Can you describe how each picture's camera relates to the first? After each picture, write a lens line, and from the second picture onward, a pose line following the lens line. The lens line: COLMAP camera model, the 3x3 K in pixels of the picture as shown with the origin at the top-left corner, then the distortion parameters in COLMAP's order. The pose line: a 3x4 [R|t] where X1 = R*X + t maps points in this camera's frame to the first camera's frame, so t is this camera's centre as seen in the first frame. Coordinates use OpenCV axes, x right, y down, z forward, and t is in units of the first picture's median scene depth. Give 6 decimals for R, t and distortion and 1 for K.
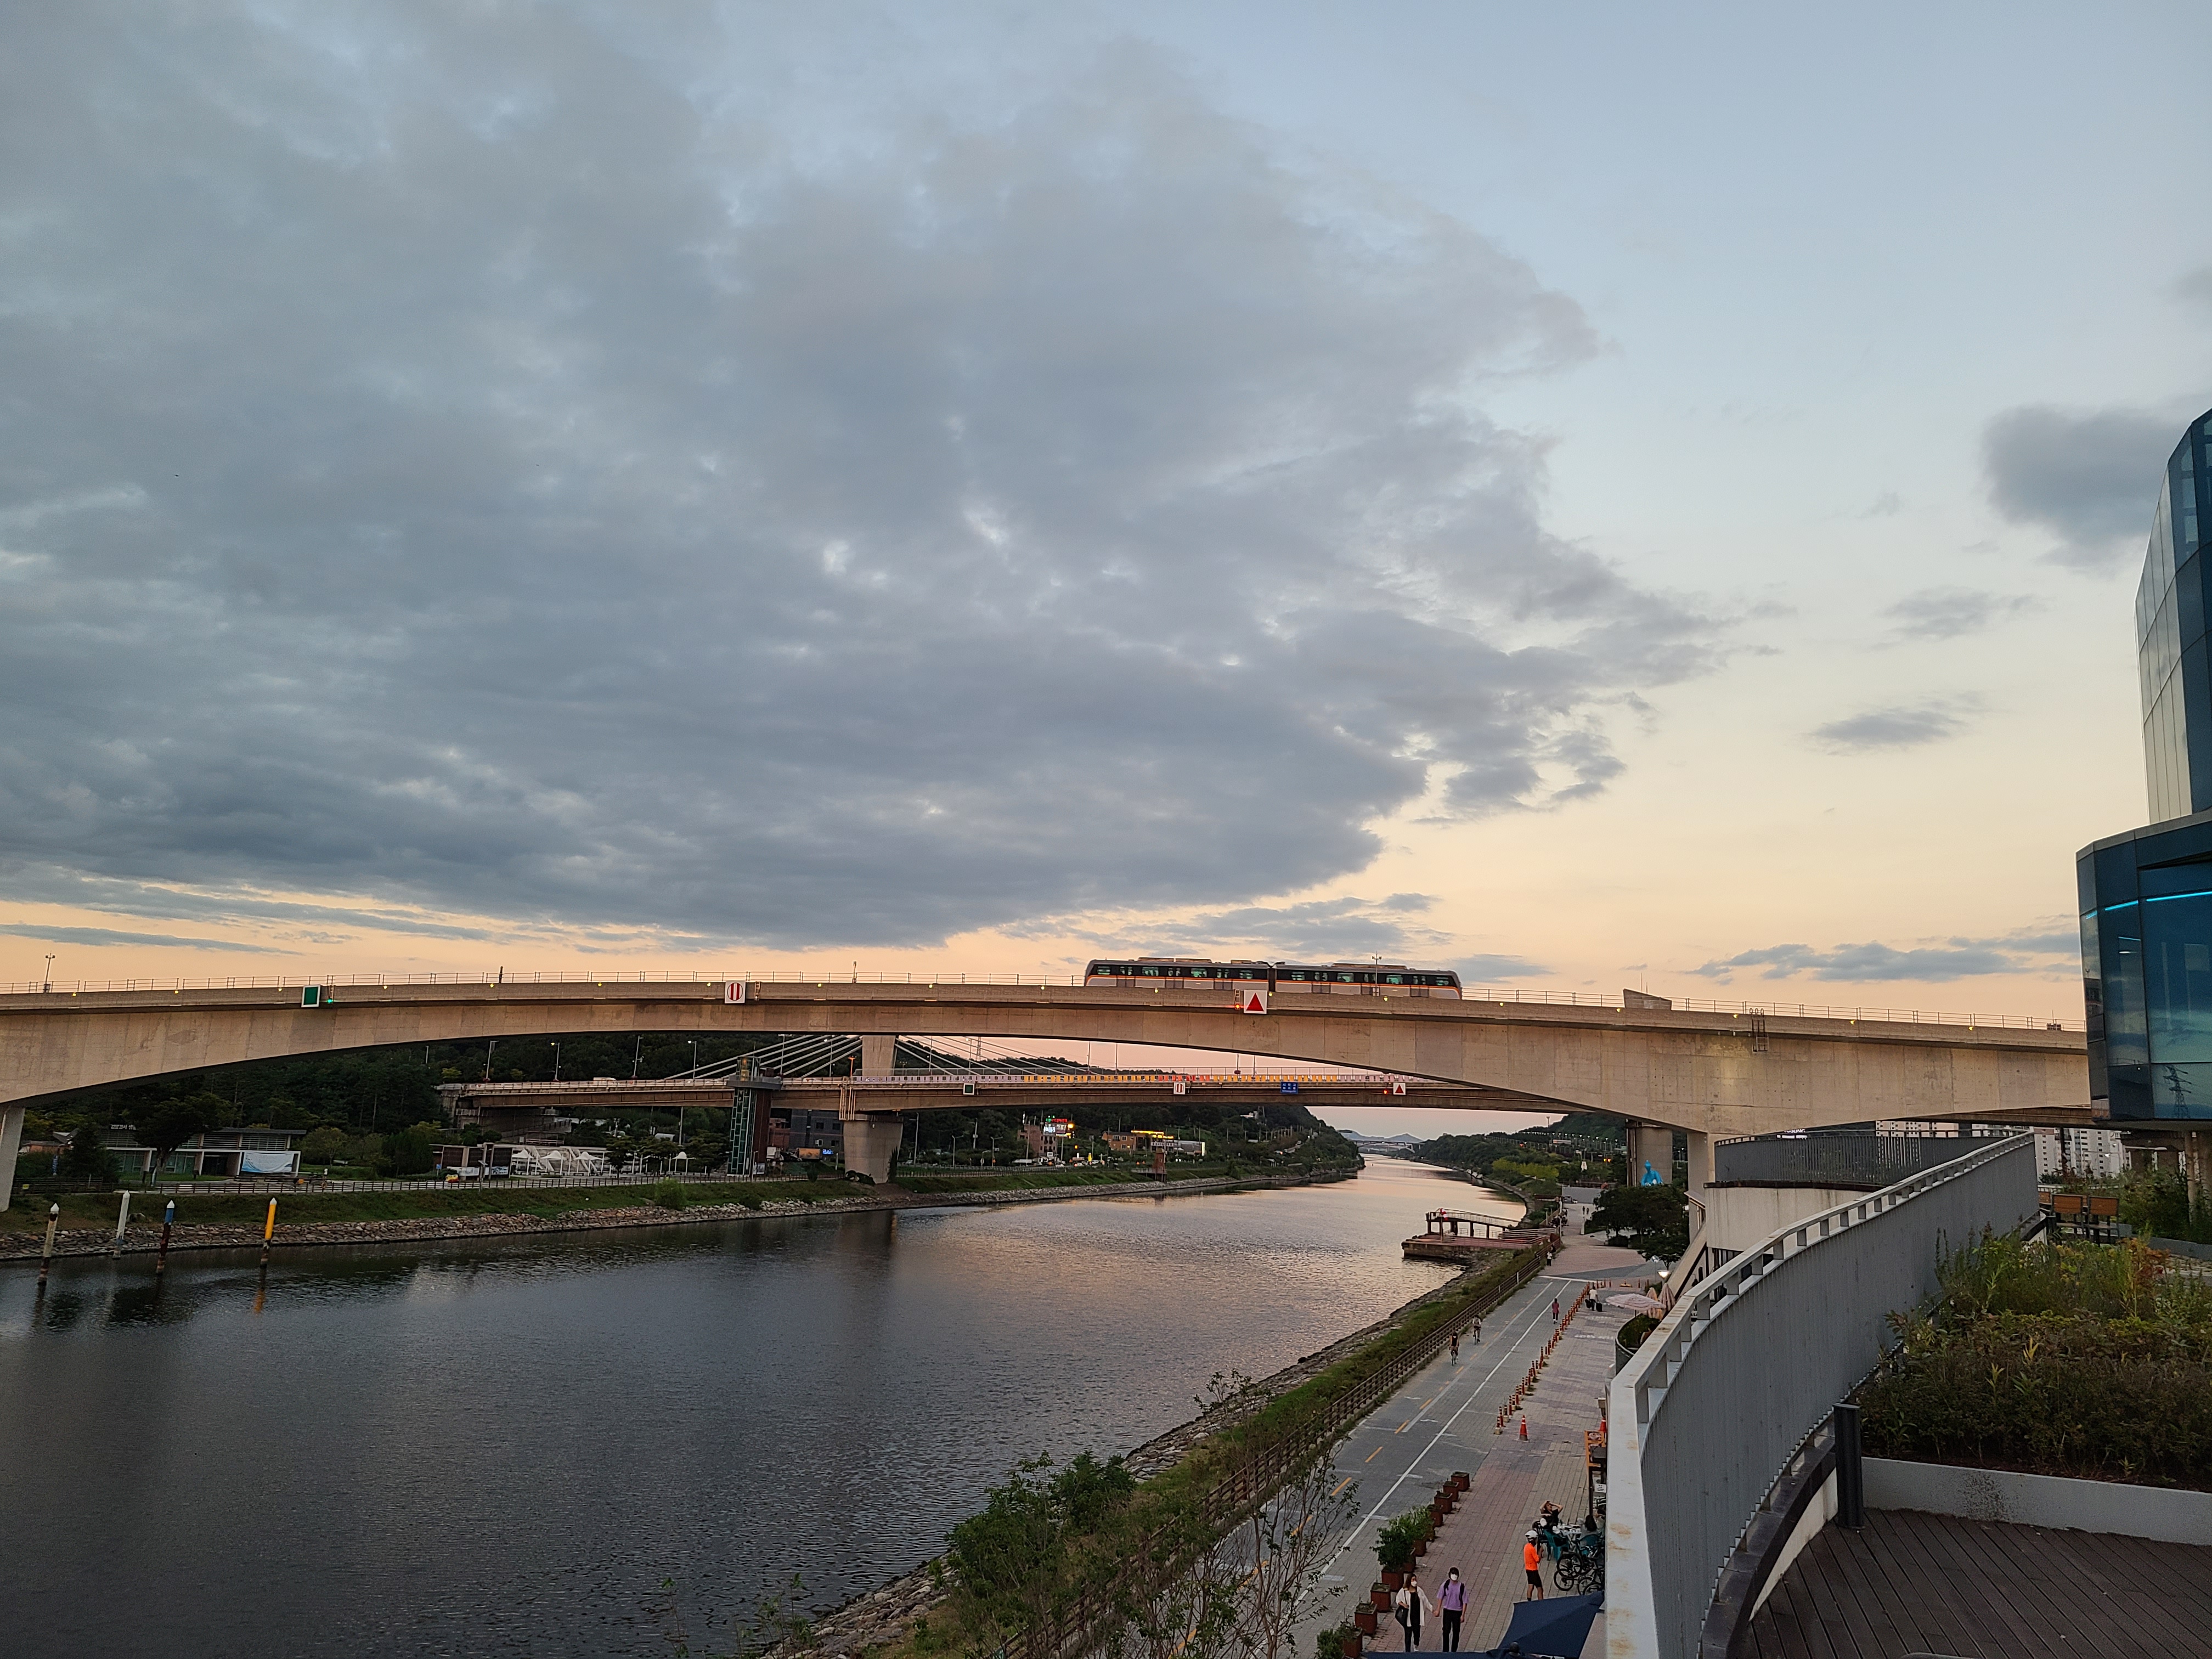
lens RADIAL K [[1520.1, 0, 1106.0], [0, 1520.1, 829.5], [0, 0, 1]] dist [0.046816, -0.005133]
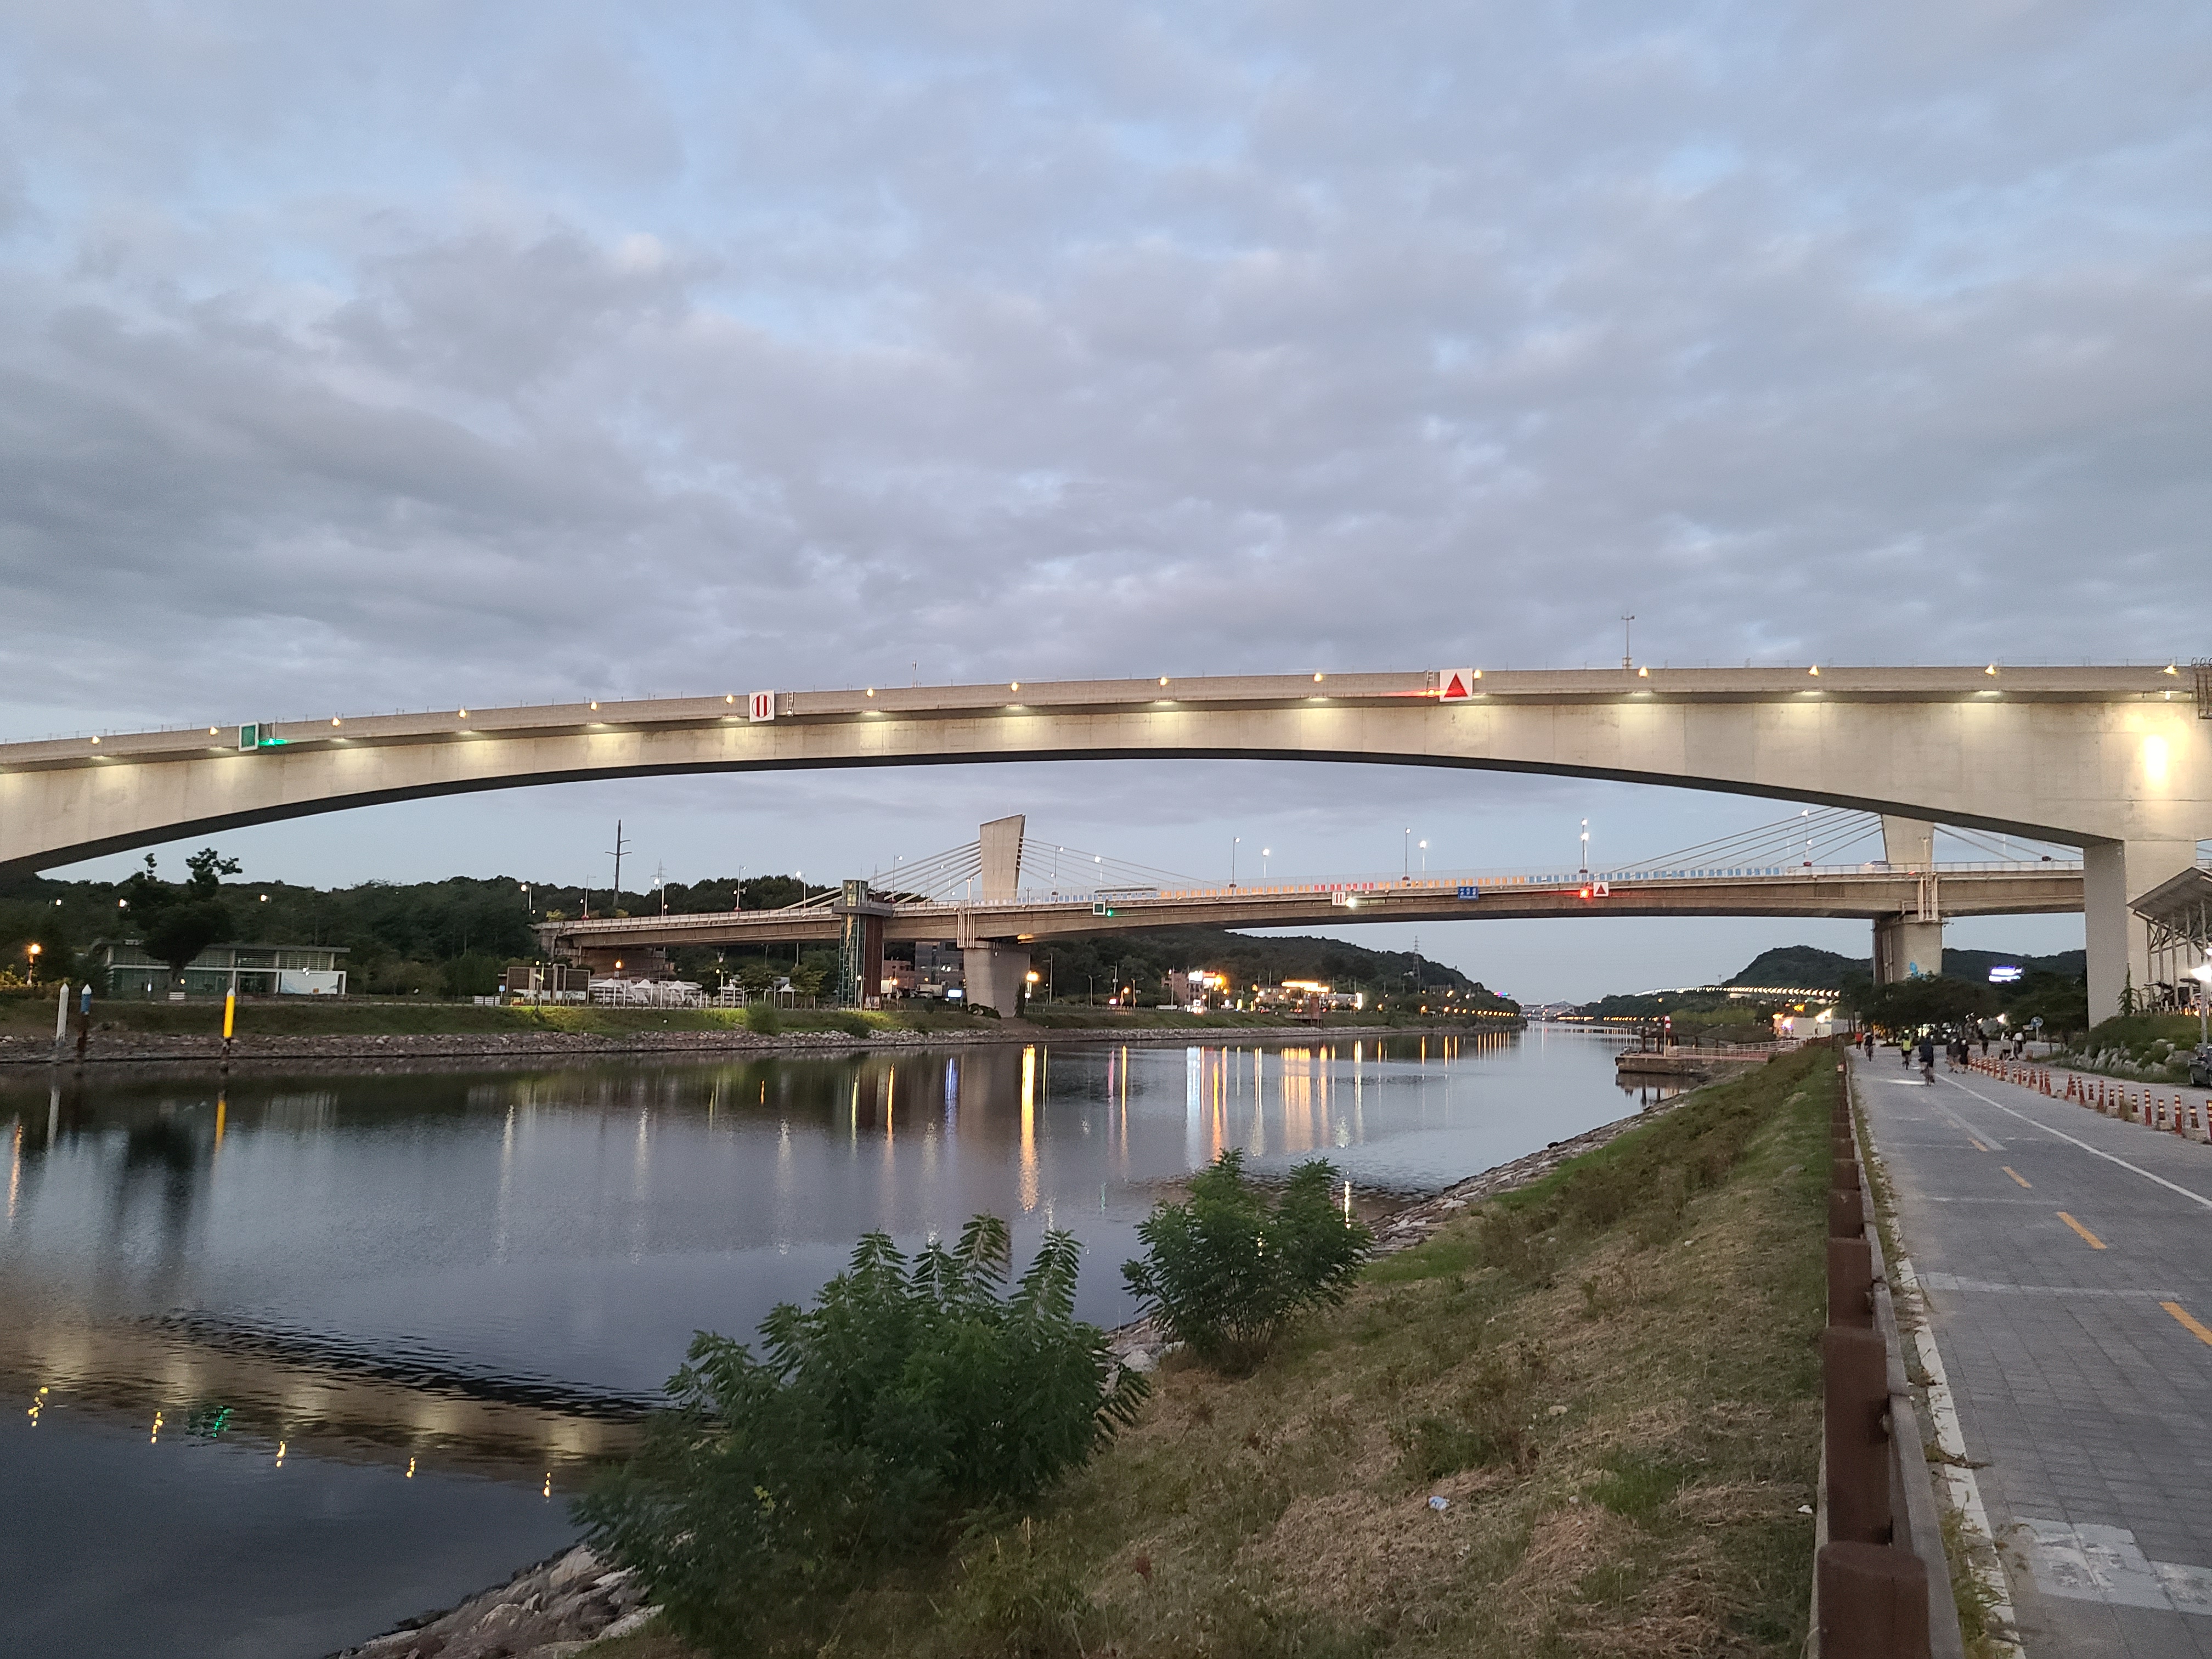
lens RADIAL K [[1520.1, 0, 1106.0], [0, 1520.1, 829.5], [0, 0, 1]] dist [0.046816, -0.005133]
pose [[0.994986, -0.033734, -0.094149, -0.000721], [0.040983, 0.996253, 0.076154, 0.058136], [0.091227, -0.079631, 0.992641, 0.125360]]
